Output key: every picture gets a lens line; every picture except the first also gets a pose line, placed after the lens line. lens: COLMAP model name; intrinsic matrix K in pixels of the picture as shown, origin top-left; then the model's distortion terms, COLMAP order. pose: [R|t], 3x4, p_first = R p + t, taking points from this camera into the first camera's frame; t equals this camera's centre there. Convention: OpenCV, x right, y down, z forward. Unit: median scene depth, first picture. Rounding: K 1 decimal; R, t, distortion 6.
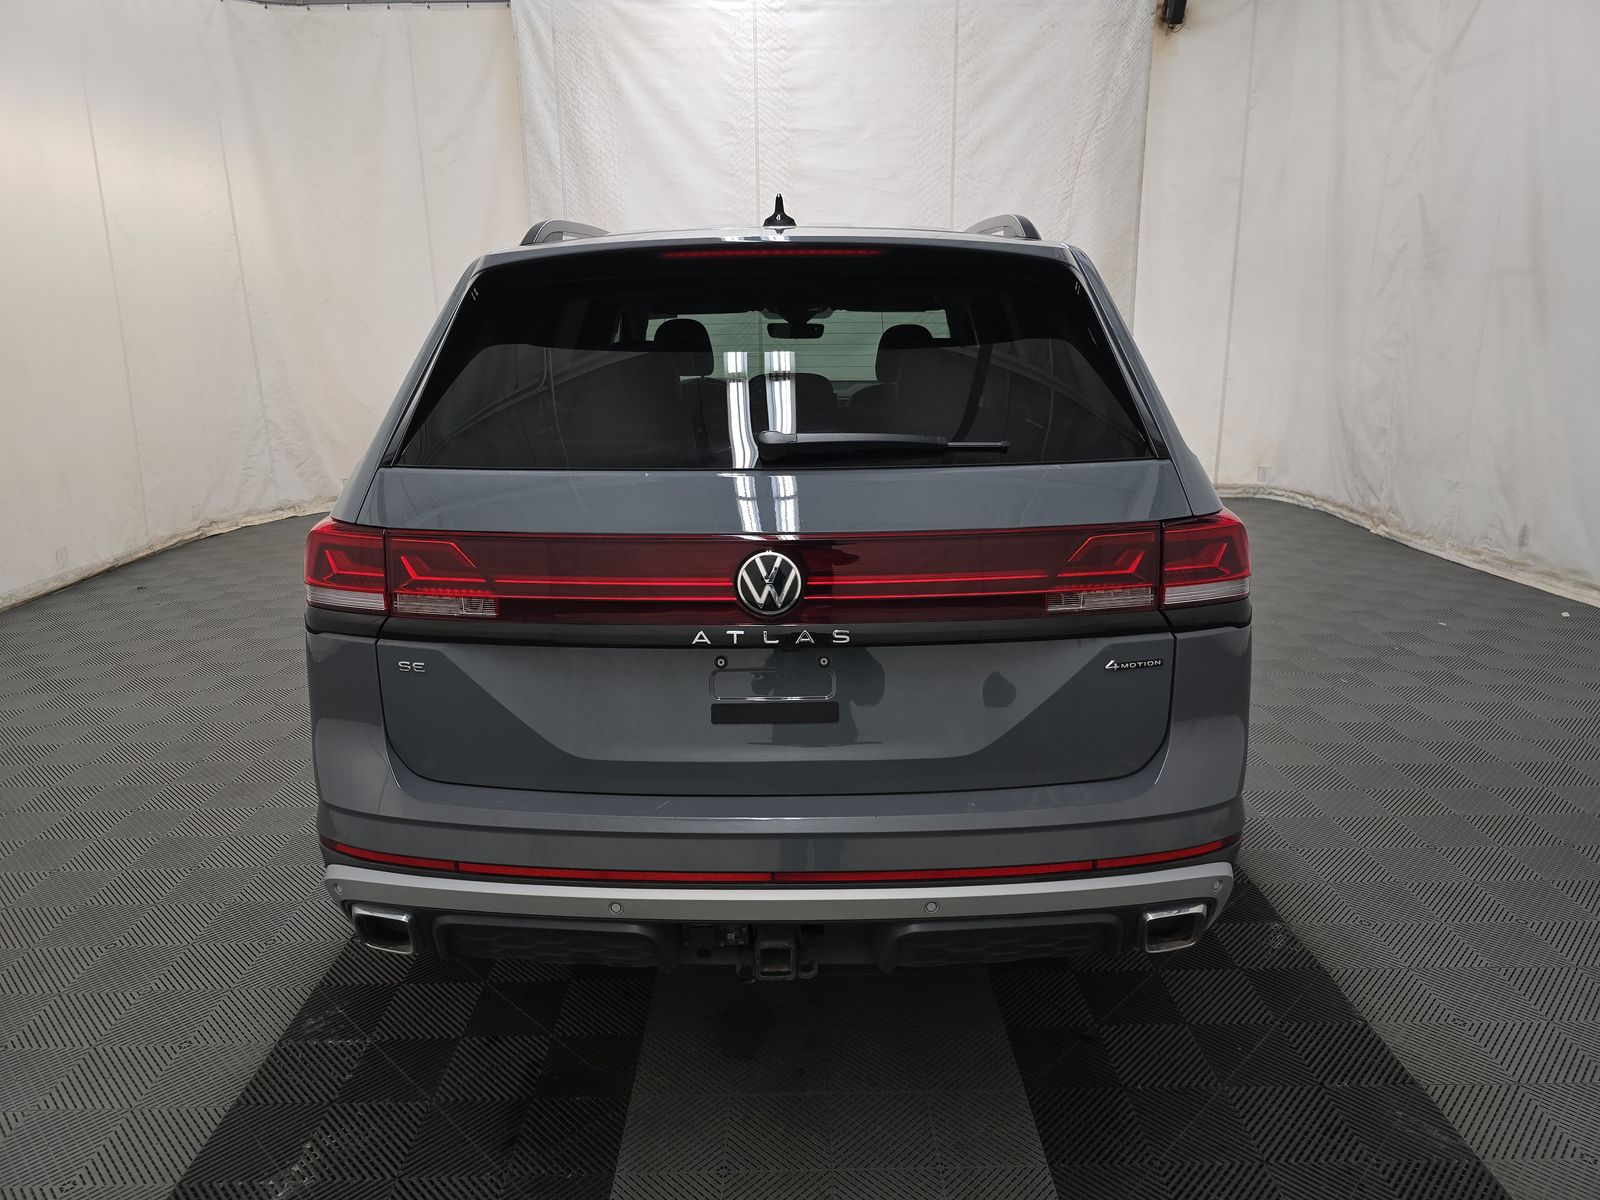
lens RADIAL K [[1075.3, 0, 805.1], [0, 1075.3, 603.3], [0, 0, 1]] dist [0.017833, -0.020094]
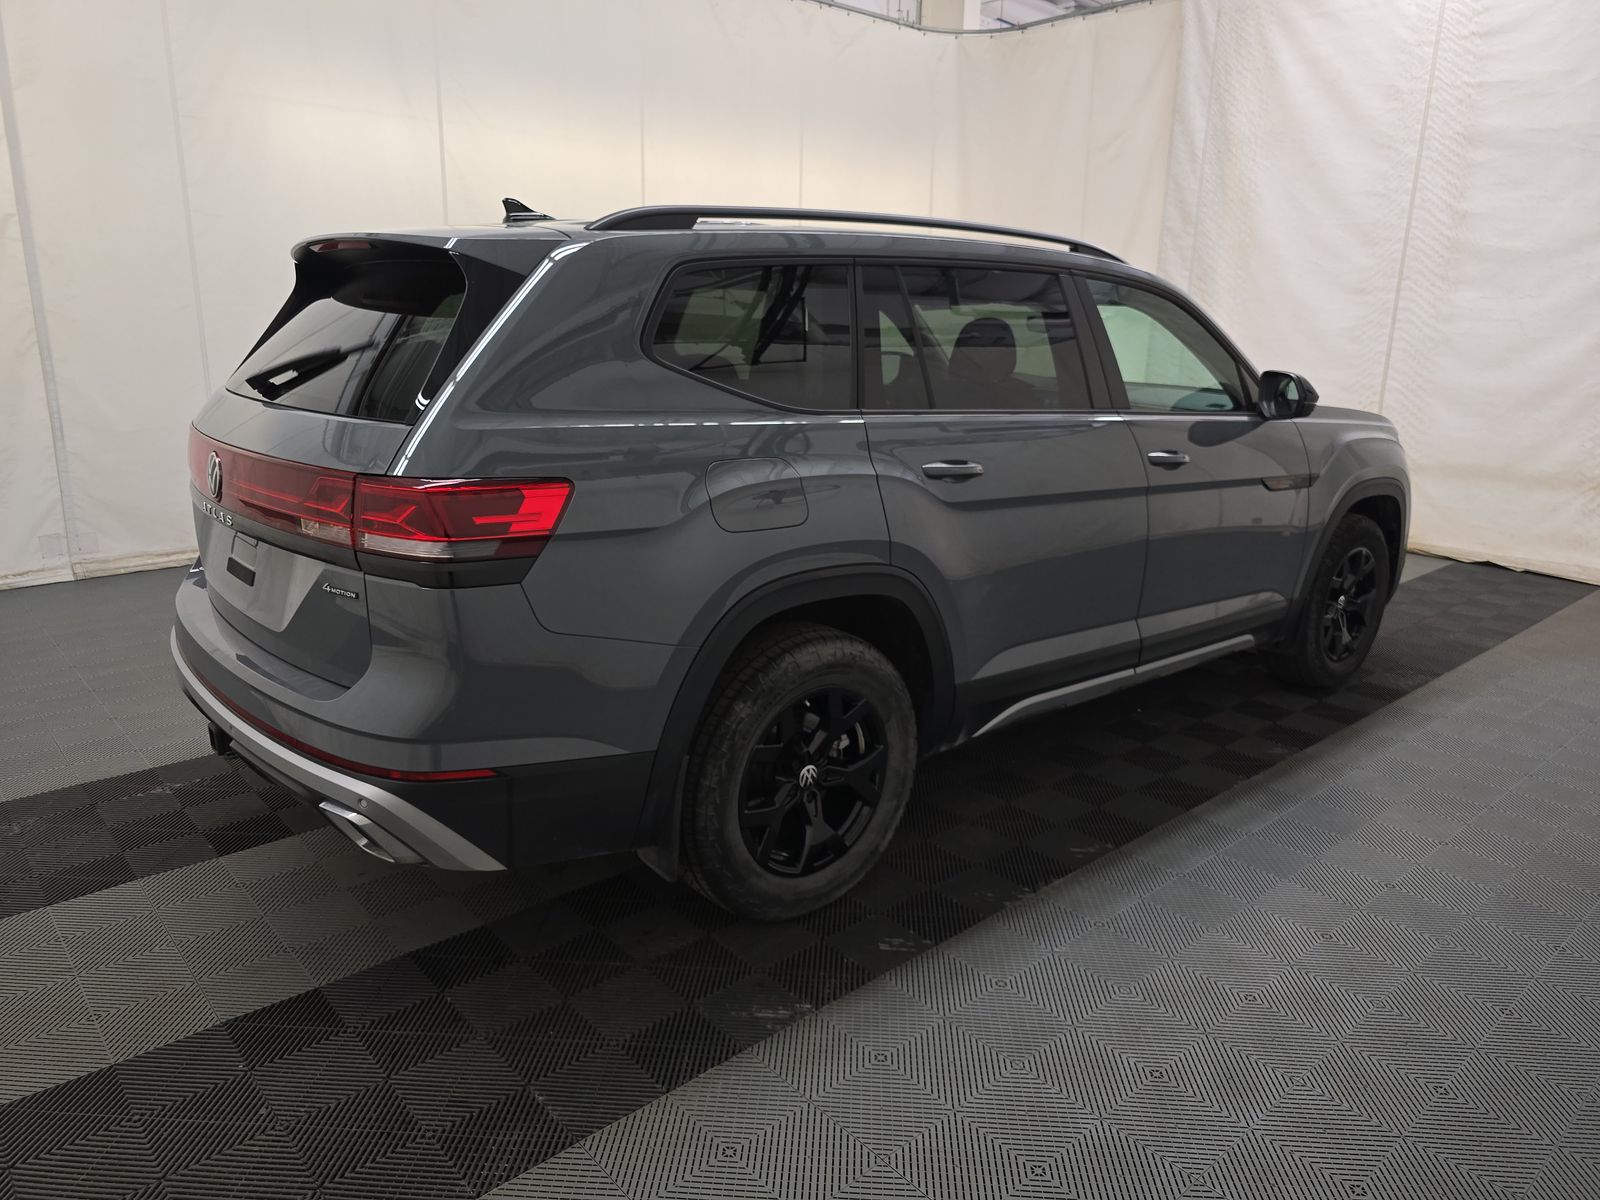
lens RADIAL K [[1075.3, 0, 785.5], [0, 1075.3, 598.0], [0, 0, 1]] dist [0.017833, -0.020094]
pose [[0.659915, 0.209996, -0.721397, 0.309409], [-0.212232, 0.973146, 0.089134, -0.029842], [0.720742, 0.094282, 0.686762, 0.114627]]
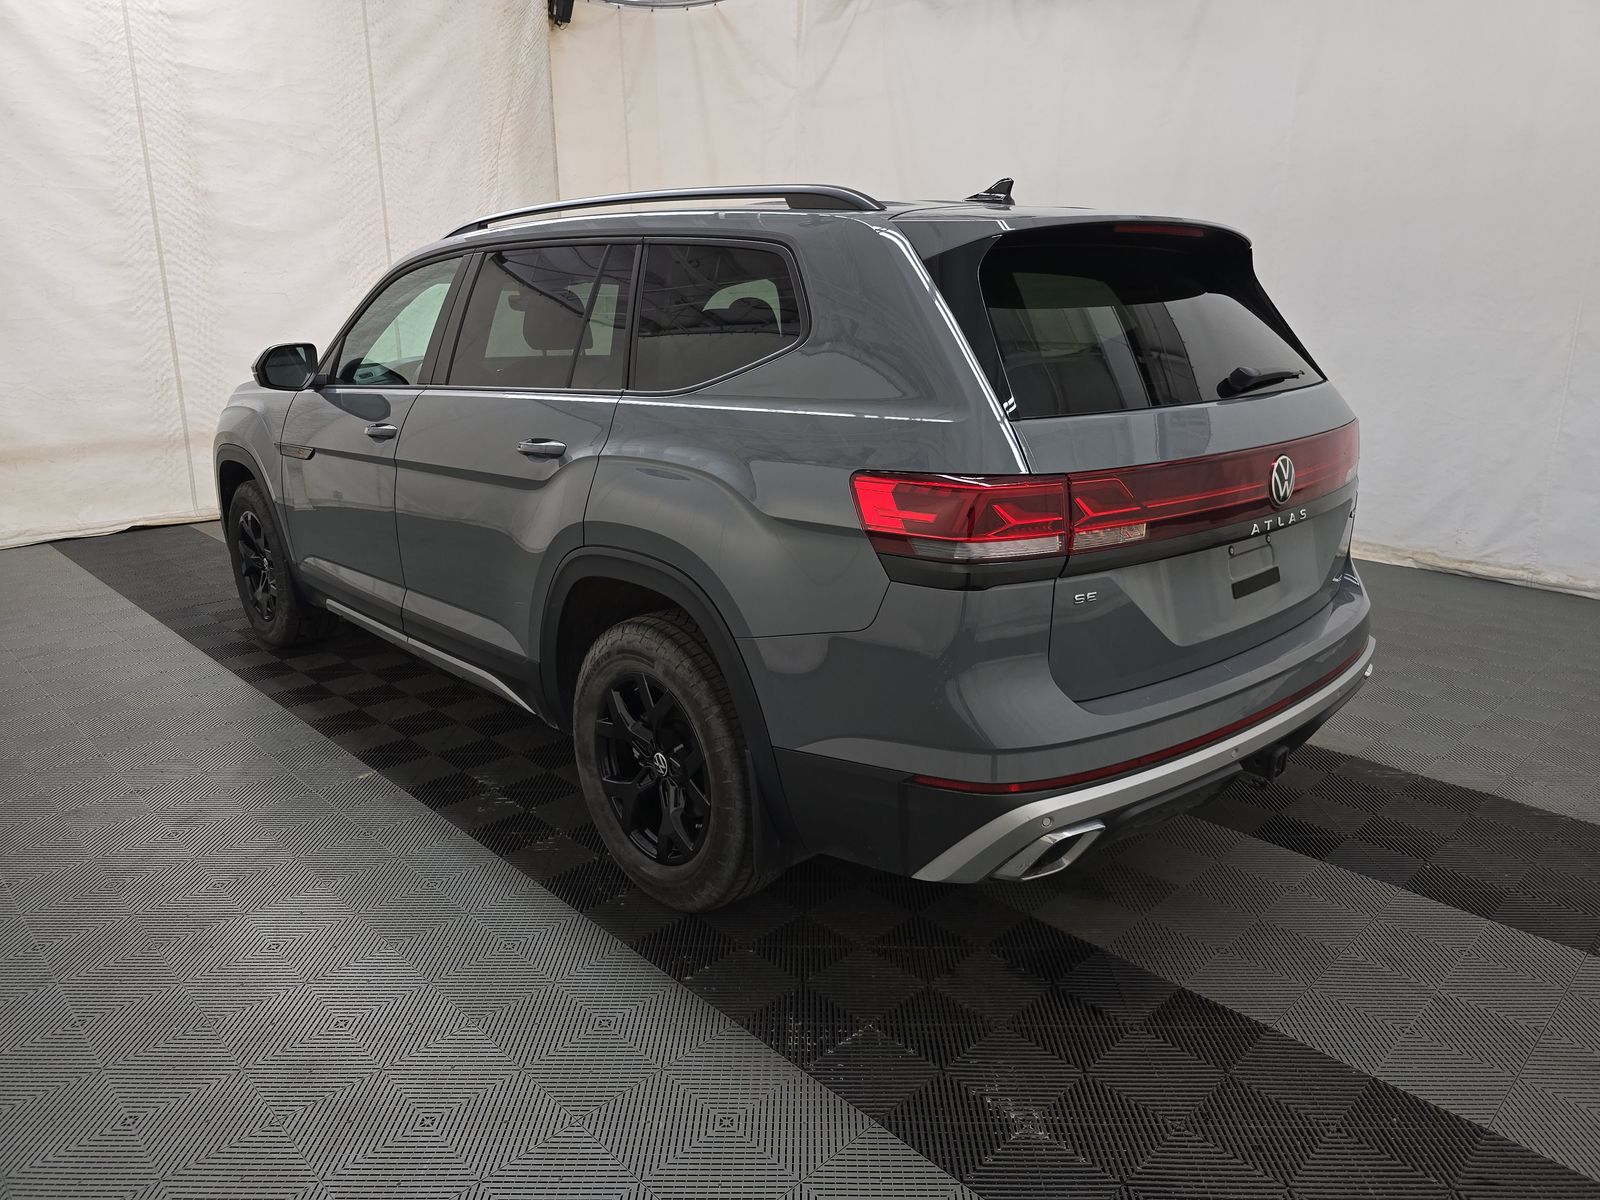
lens RADIAL K [[1075.3, 0, 797.0], [0, 1075.3, 599.5], [0, 0, 1]] dist [0.017833, -0.020094]
pose [[0.724048, -0.172556, 0.667816, -0.297075], [0.166003, 0.983337, 0.074102, -0.015795], [-0.669475, 0.057207, 0.740628, 0.086608]]
